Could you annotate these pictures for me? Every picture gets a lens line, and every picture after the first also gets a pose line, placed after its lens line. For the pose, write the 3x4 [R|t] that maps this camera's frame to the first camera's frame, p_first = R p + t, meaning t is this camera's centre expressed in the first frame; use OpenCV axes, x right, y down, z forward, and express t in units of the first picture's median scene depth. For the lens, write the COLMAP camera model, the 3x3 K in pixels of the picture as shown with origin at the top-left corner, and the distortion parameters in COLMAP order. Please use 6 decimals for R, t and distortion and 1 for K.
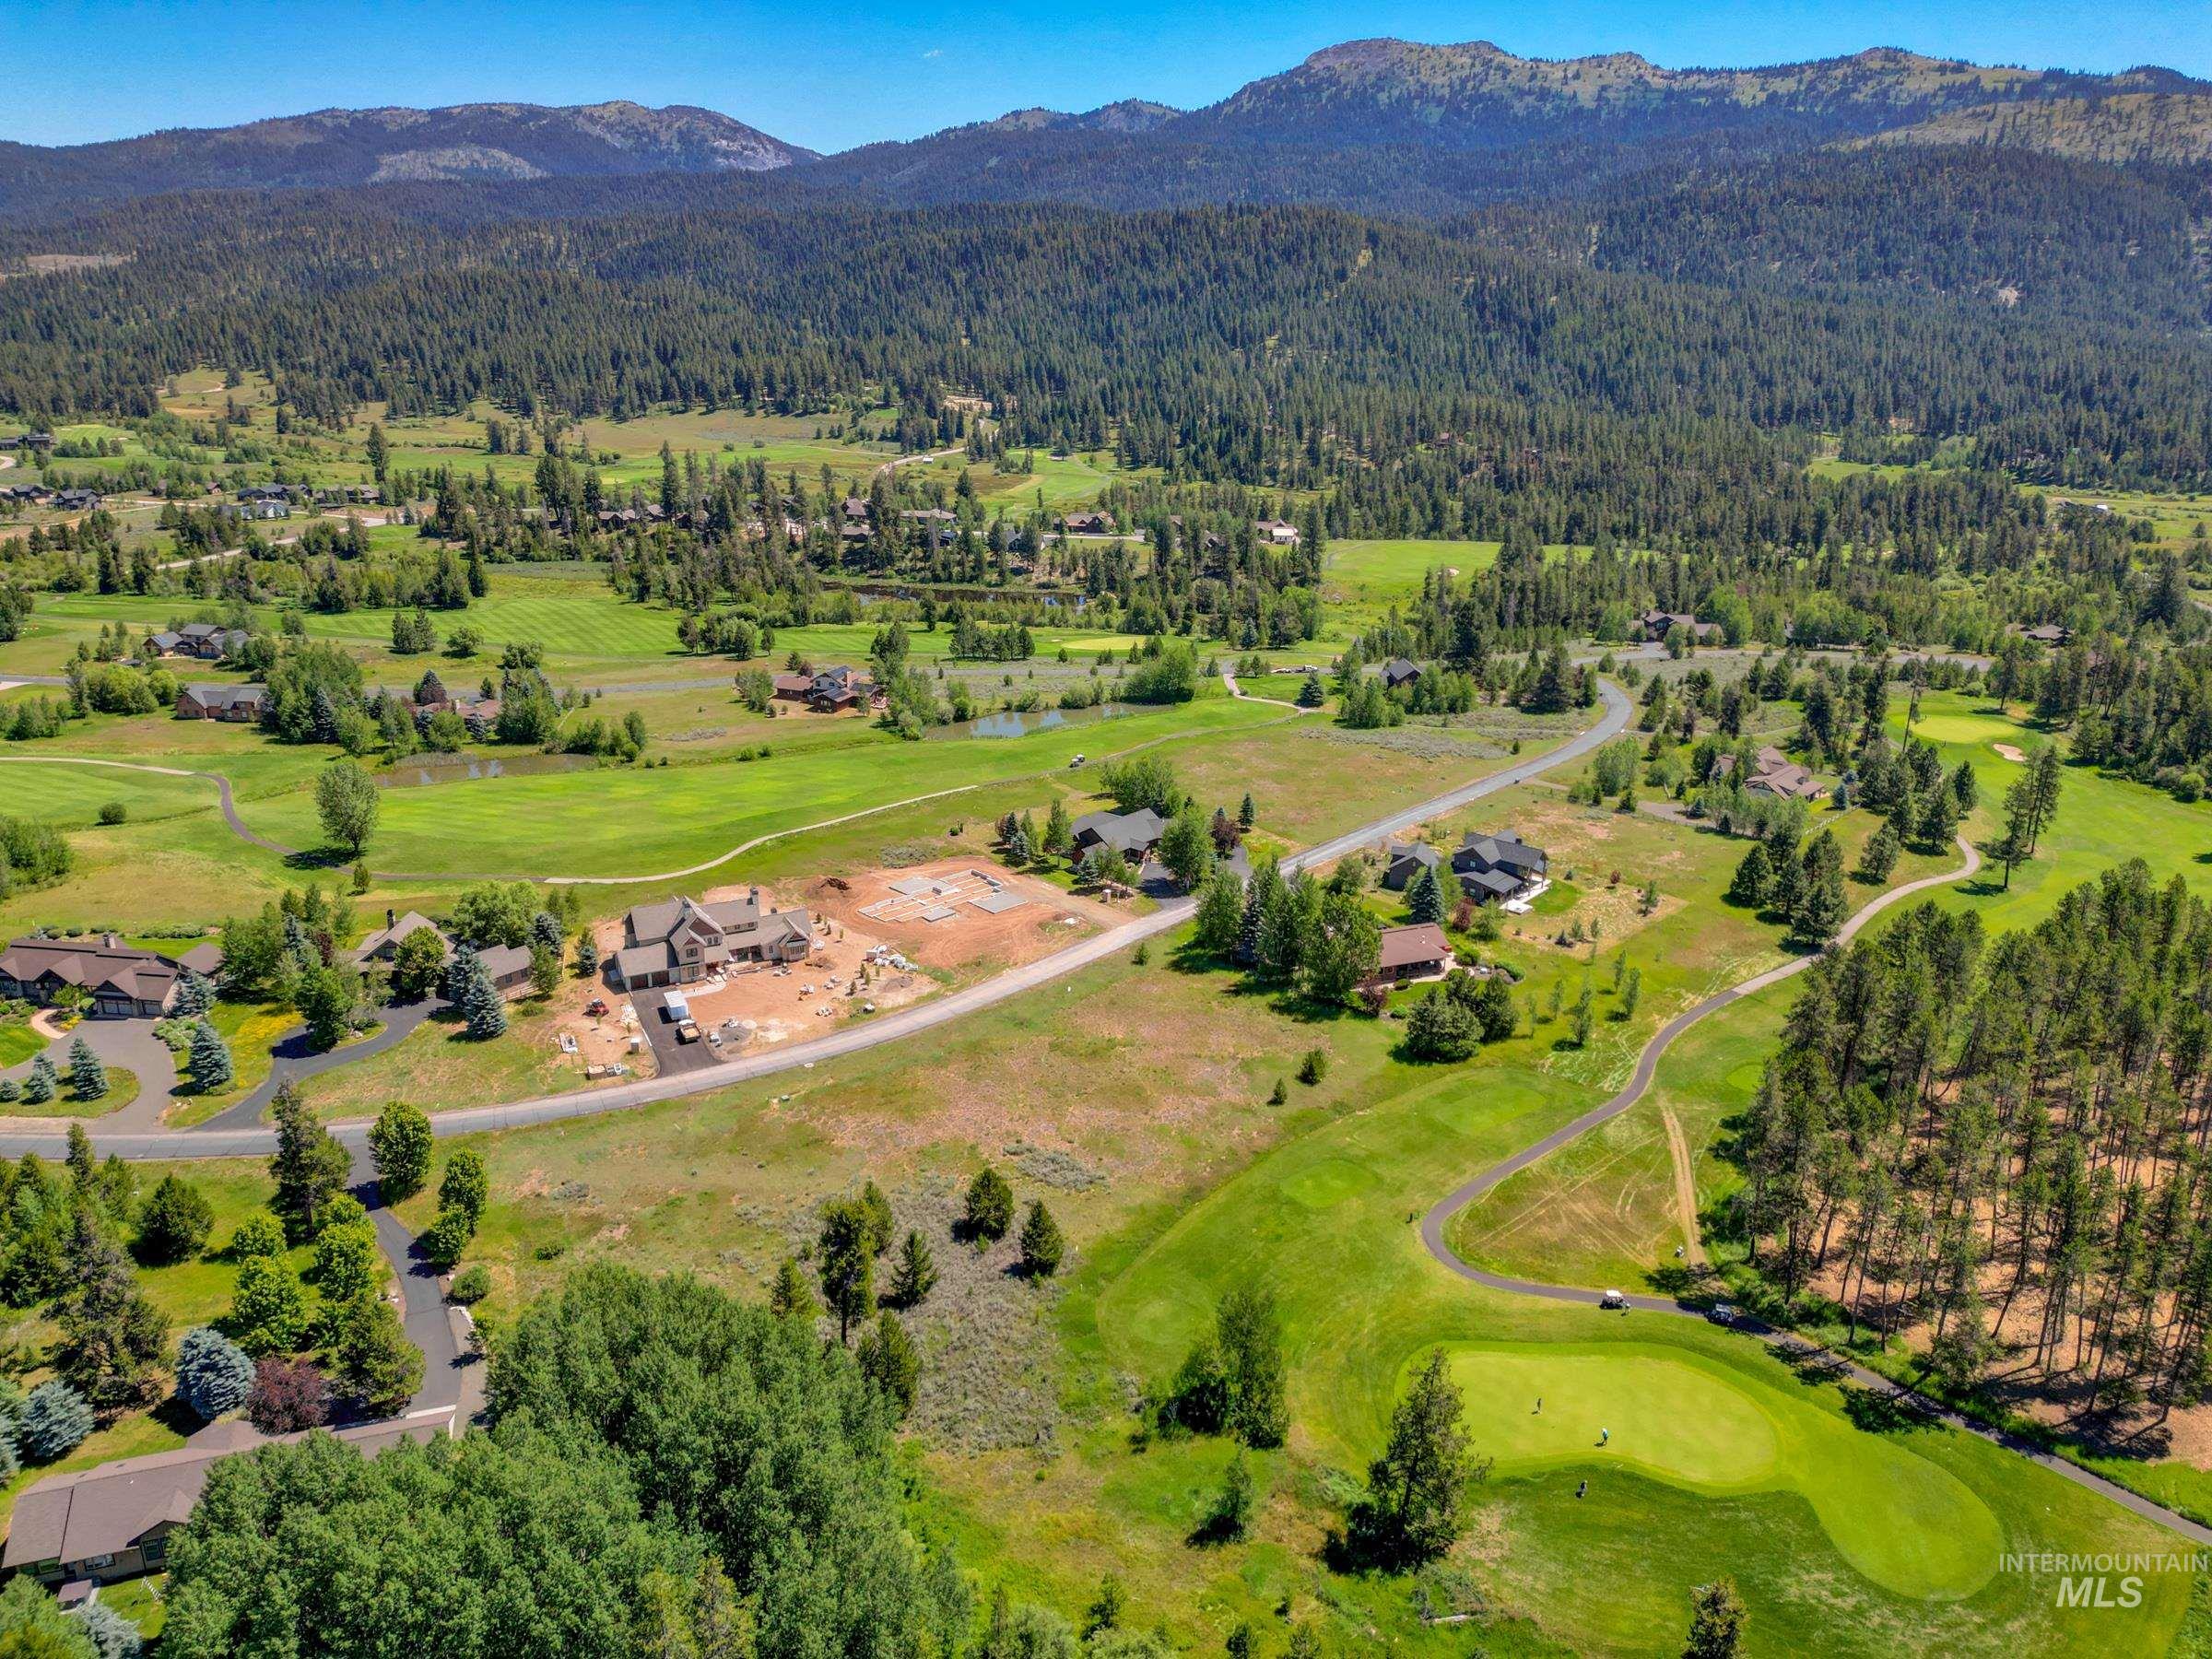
lens RADIAL K [[1564.1, 0, 1101.9], [0, 1564.1, 816.6], [0, 0, 1]] dist [0.079742, -0.077123]
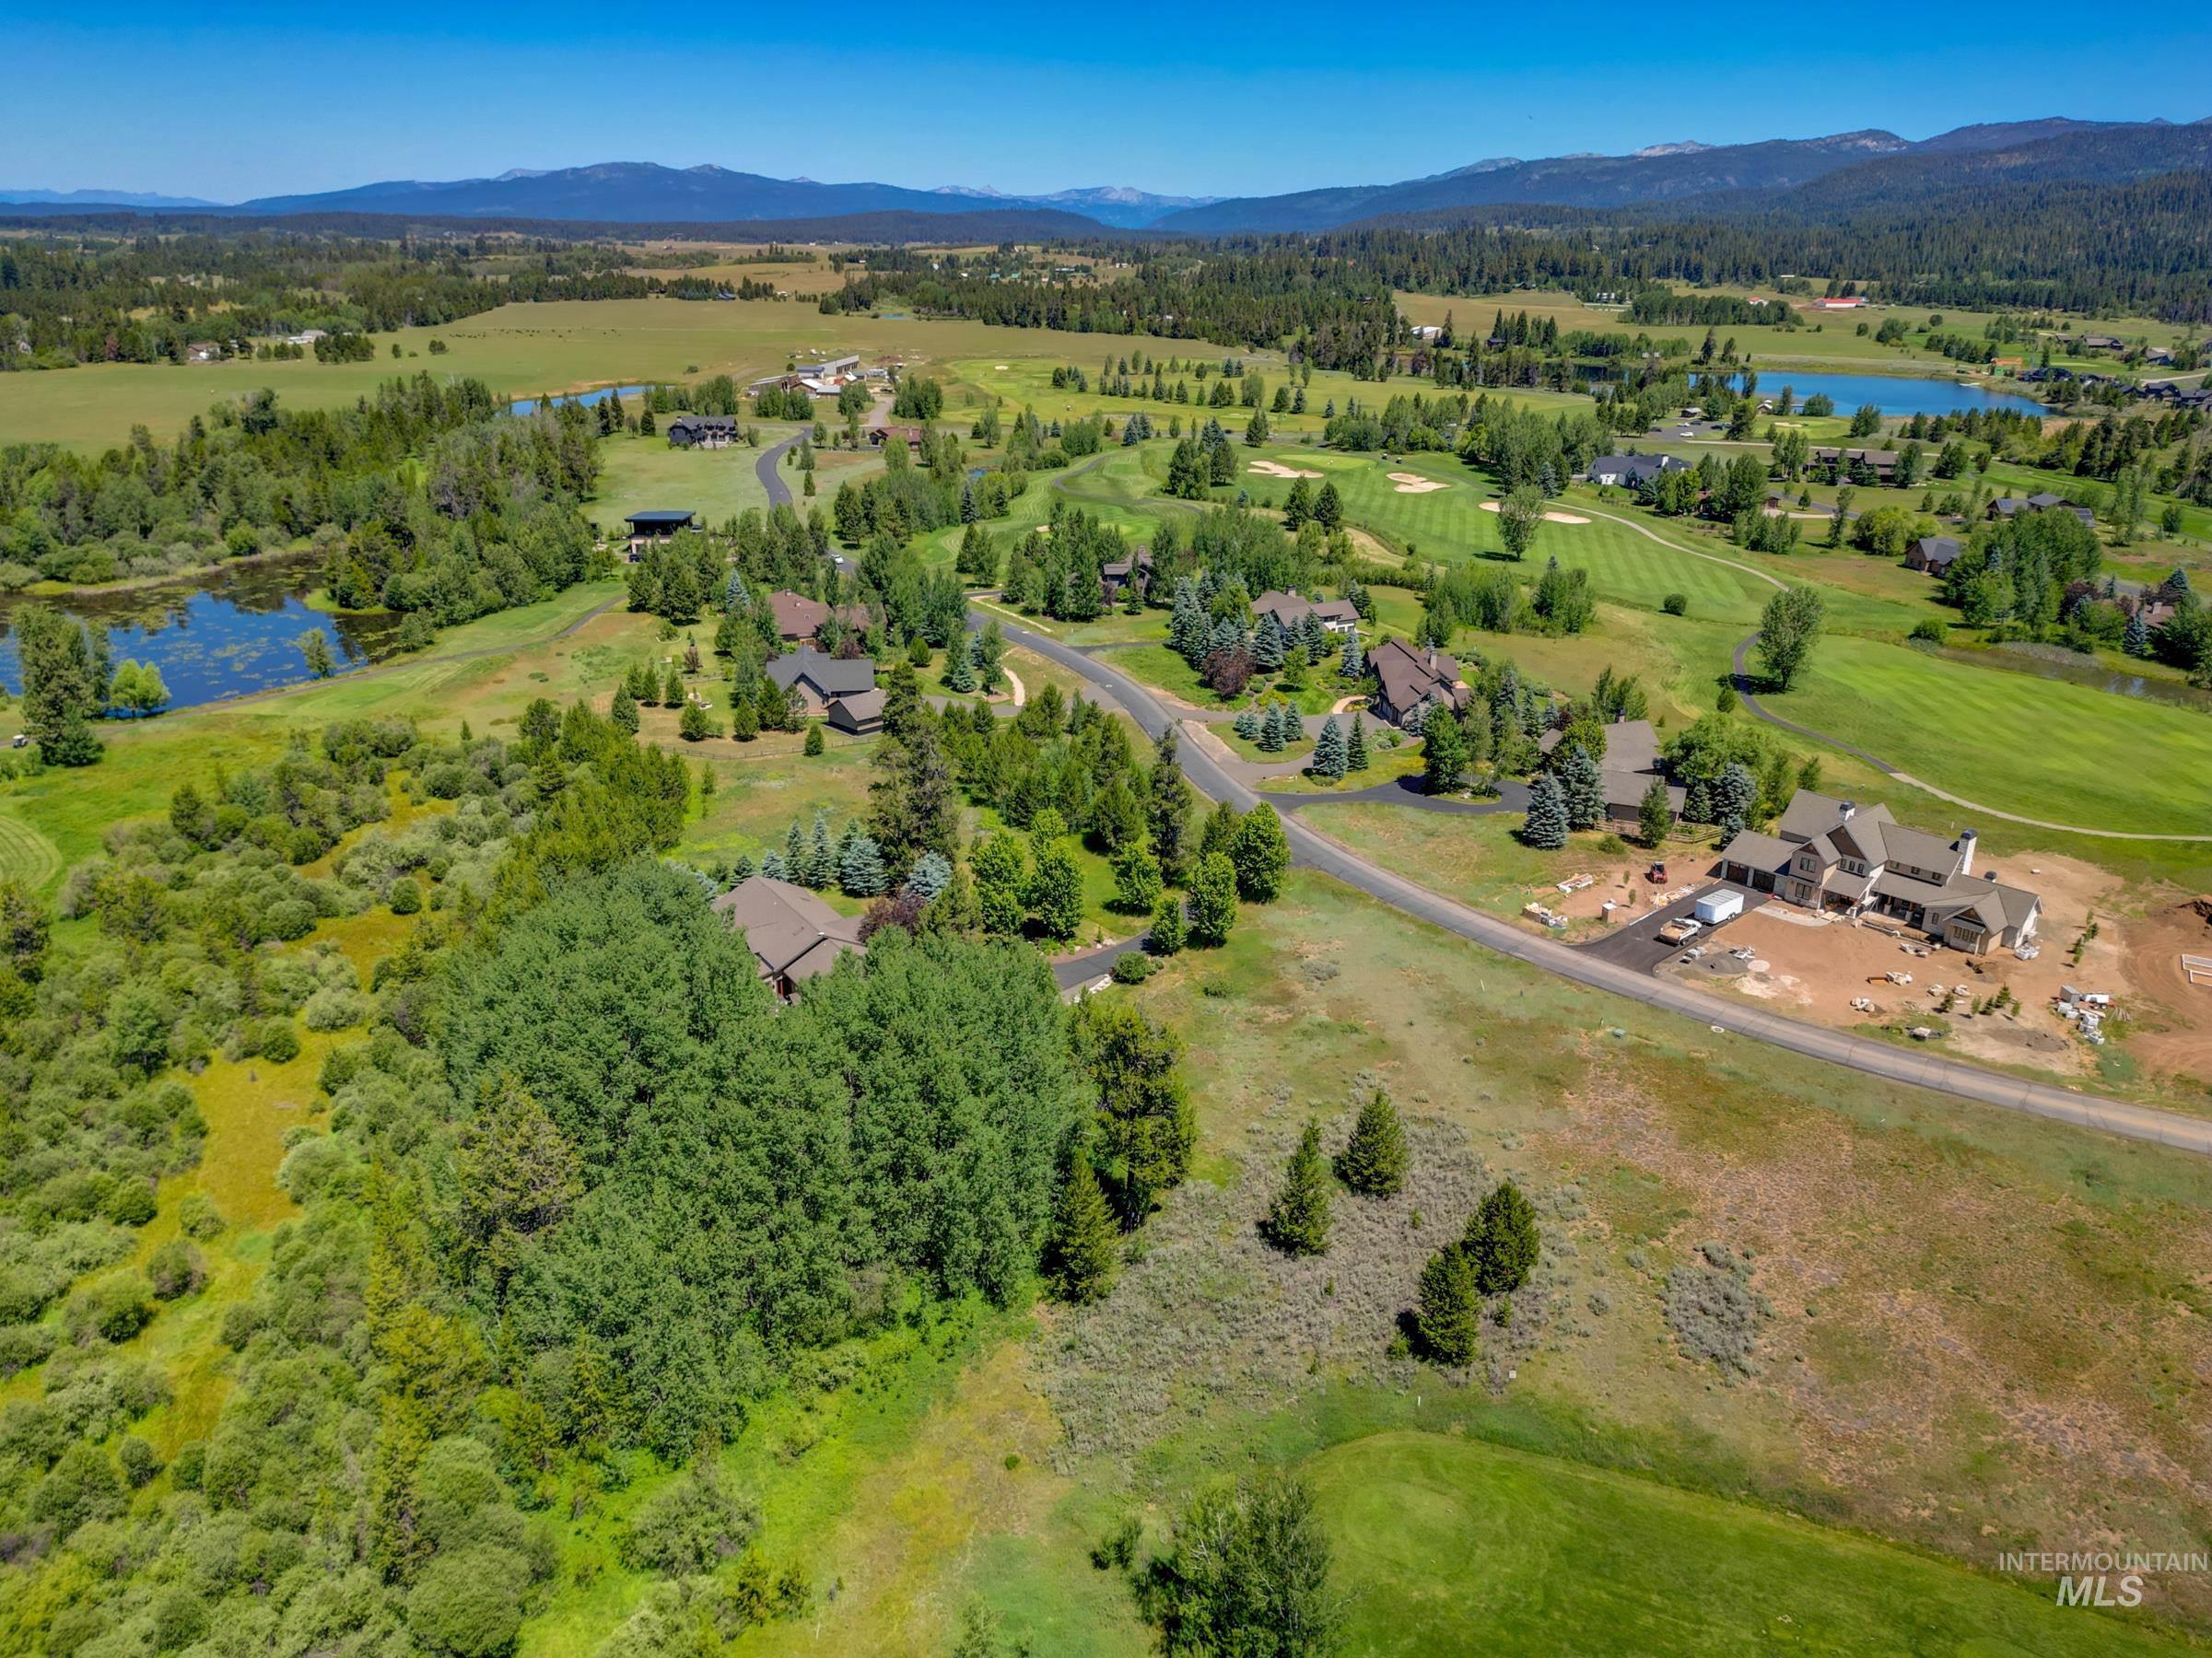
lens RADIAL K [[1564.0, 0, 1115.4], [0, 1564.0, 811.9], [0, 0, 1]] dist [0.079742, -0.077123]
pose [[0.268405, 0.322639, -0.907669, 0.188921], [-0.309089, 0.921267, 0.236073, -0.005601], [0.912372, 0.217187, 0.346997, 0.283342]]
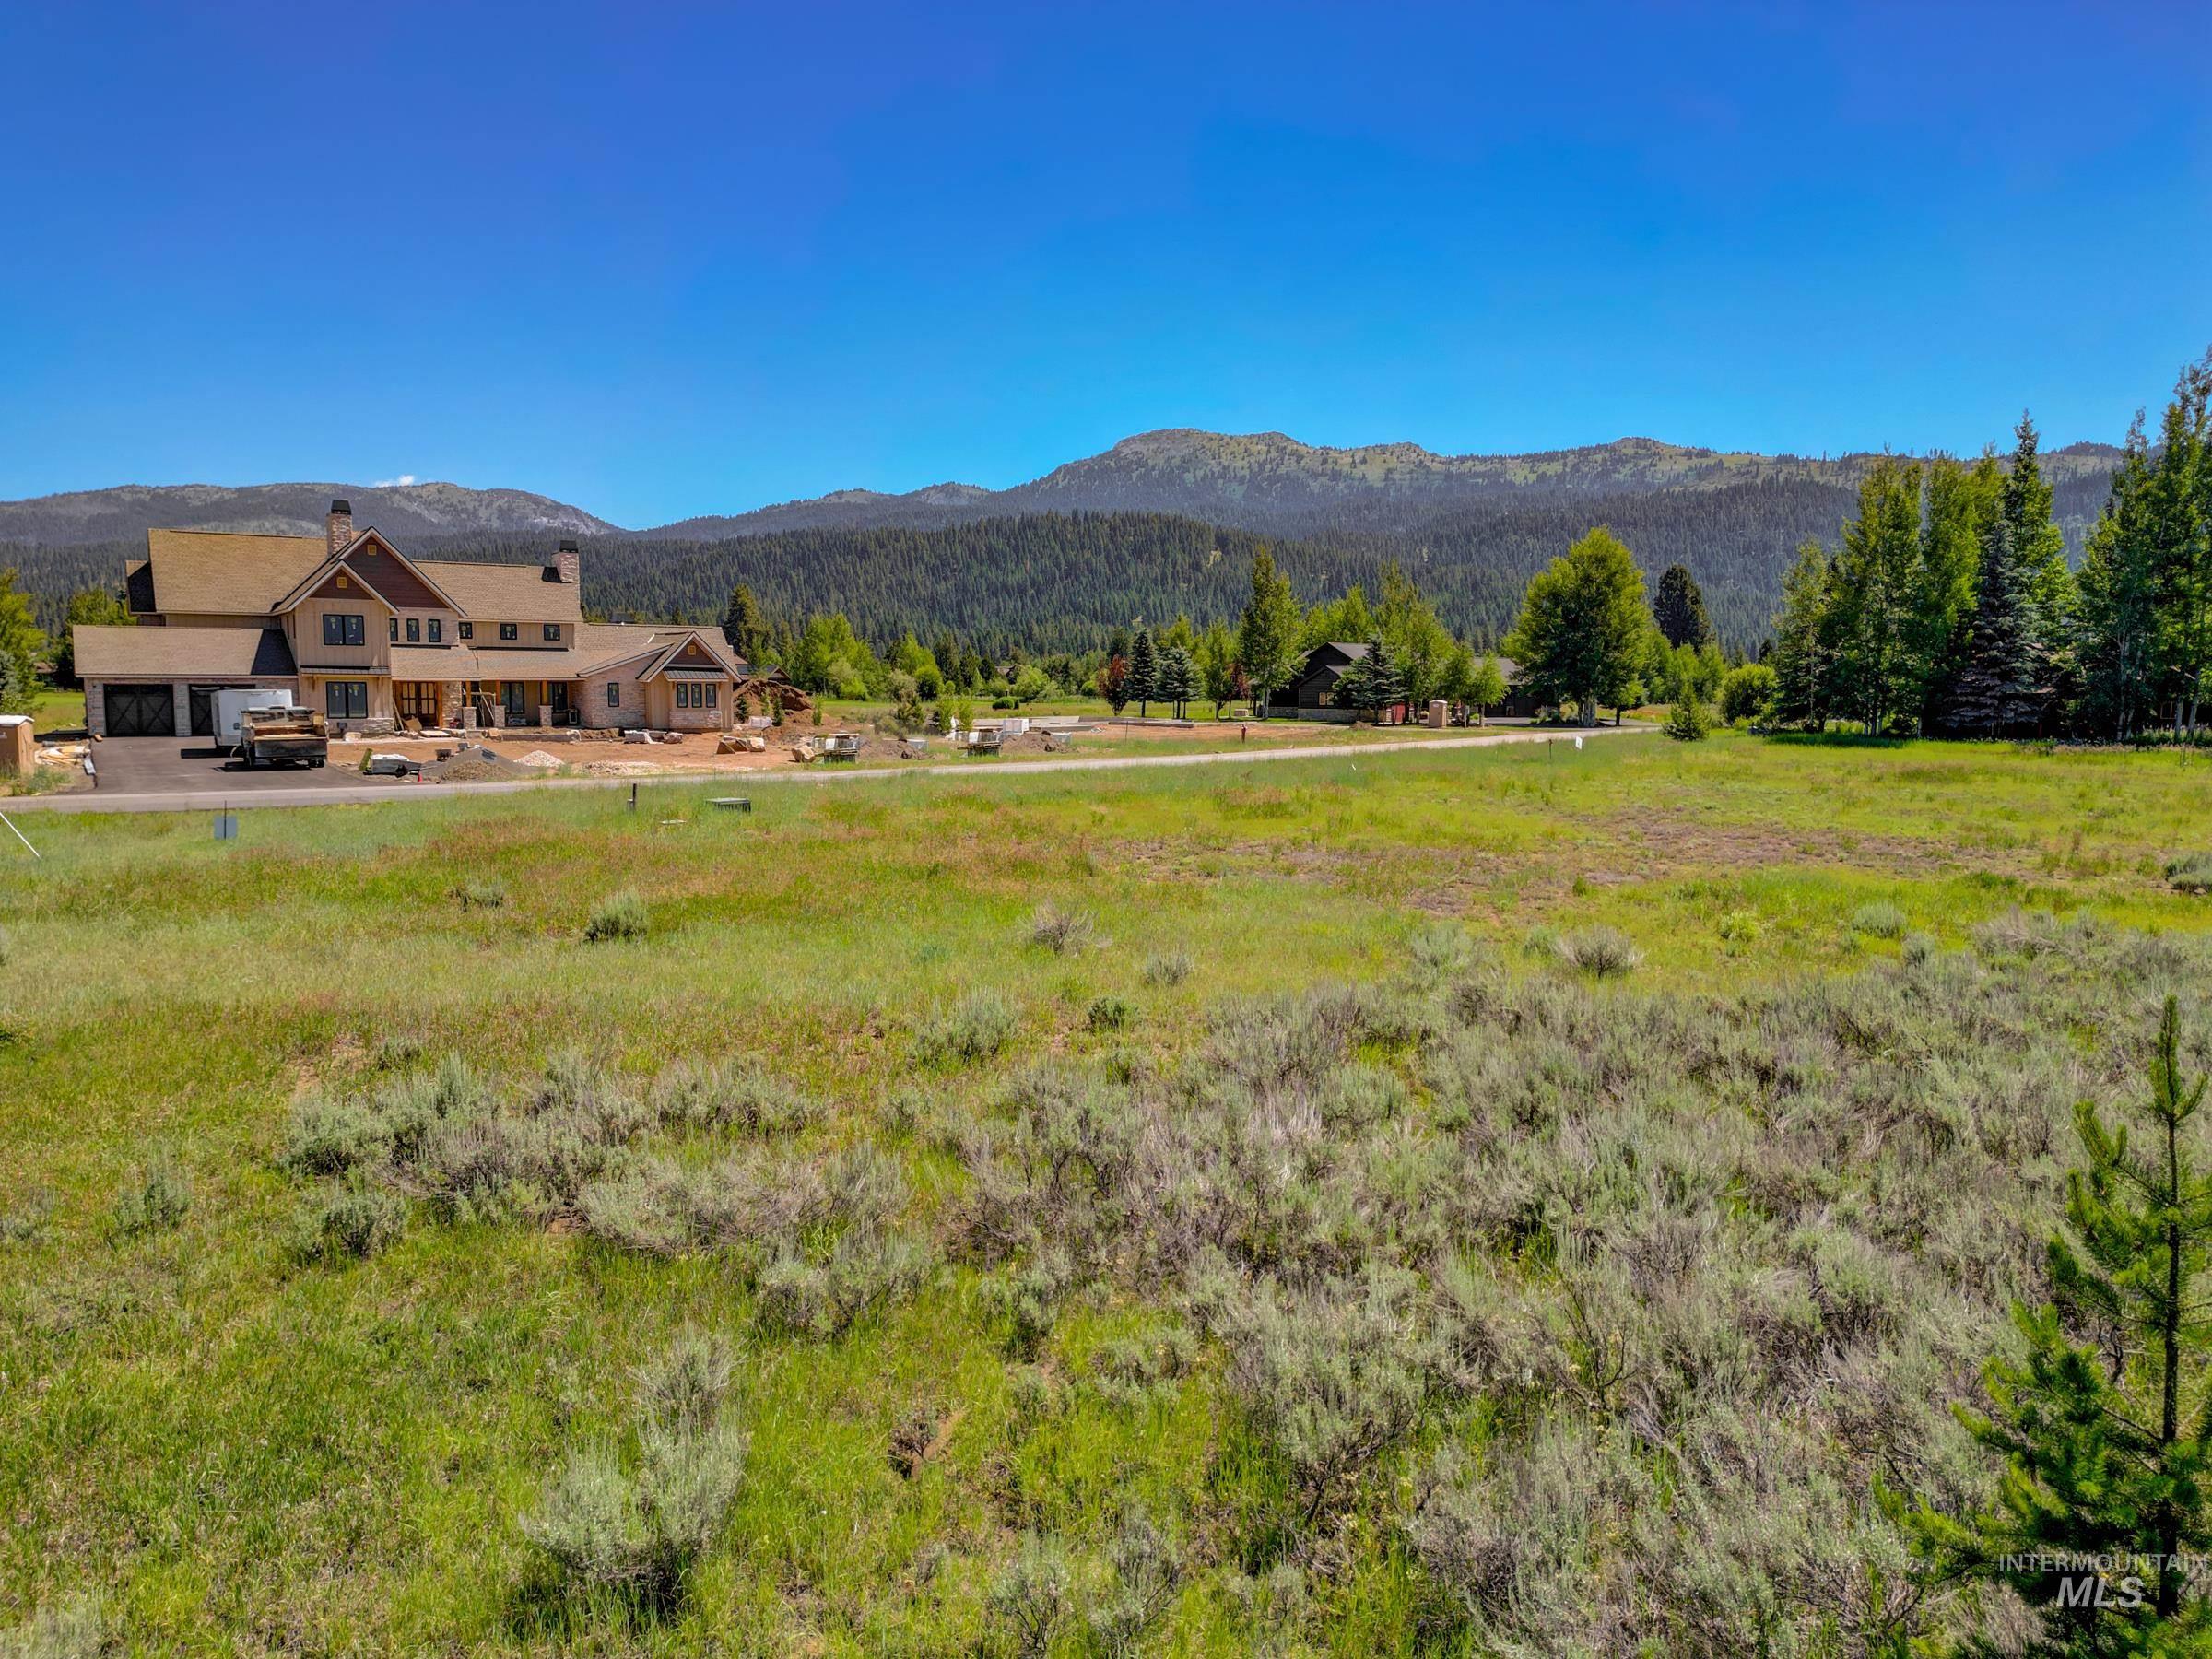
lens RADIAL K [[1564.1, 0, 1104.1], [0, 1564.1, 852.2], [0, 0, 1]] dist [0.079742, -0.077123]
pose [[0.993022, -0.018208, 0.116516, -0.096131], [0.042139, 0.977567, -0.206368, 0.121622], [-0.110145, 0.209838, 0.971512, 0.438490]]
